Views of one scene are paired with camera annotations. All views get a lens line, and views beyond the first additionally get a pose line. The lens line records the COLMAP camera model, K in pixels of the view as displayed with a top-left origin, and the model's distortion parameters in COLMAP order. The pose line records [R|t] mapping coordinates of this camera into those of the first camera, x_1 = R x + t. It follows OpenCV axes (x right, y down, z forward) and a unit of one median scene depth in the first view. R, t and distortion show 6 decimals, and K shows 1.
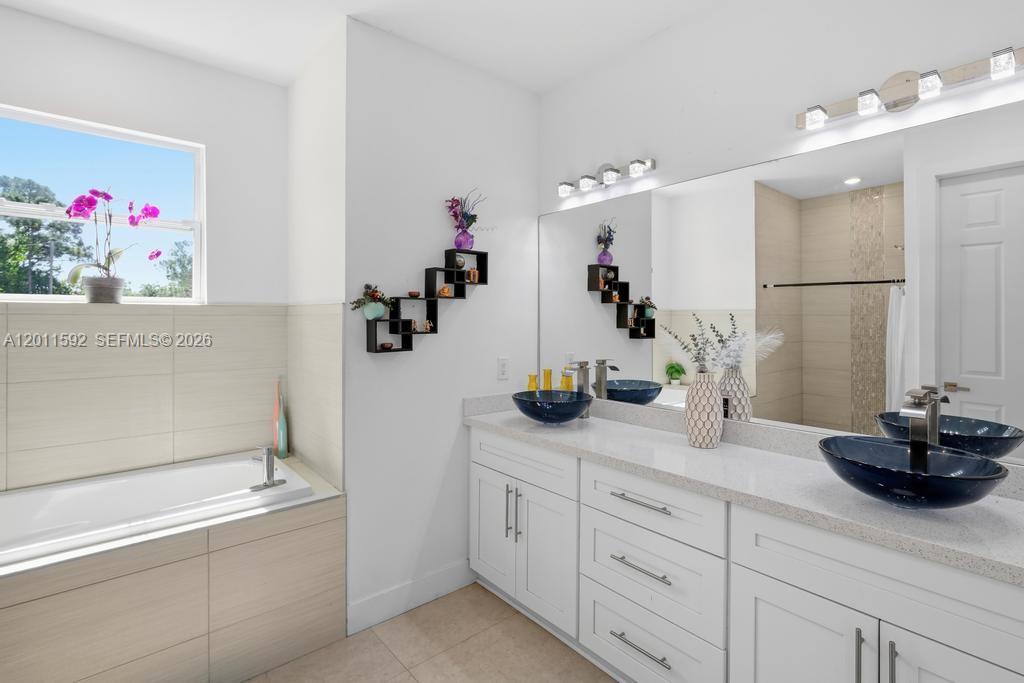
lens RADIAL K [[484.8, 0, 513.1], [0, 484.8, 315.8], [0, 0, 1]] dist [-0.015706, 0.000211]
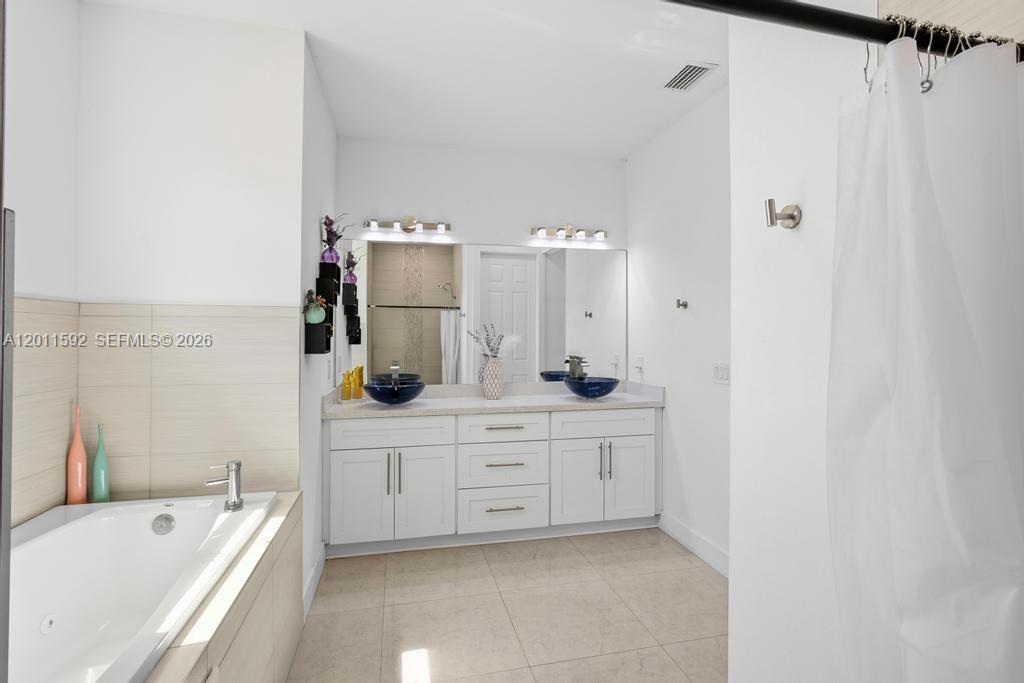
lens RADIAL K [[478.4, 0, 515.8], [0, 478.4, 332.4], [0, 0, 1]] dist [-0.001849, 0.001834]
pose [[0.449746, 0.006387, 0.893134, -1.013465], [-0.005686, 0.999975, -0.004288, 0.028696], [-0.893138, -0.003150, 0.449771, 0.120996]]
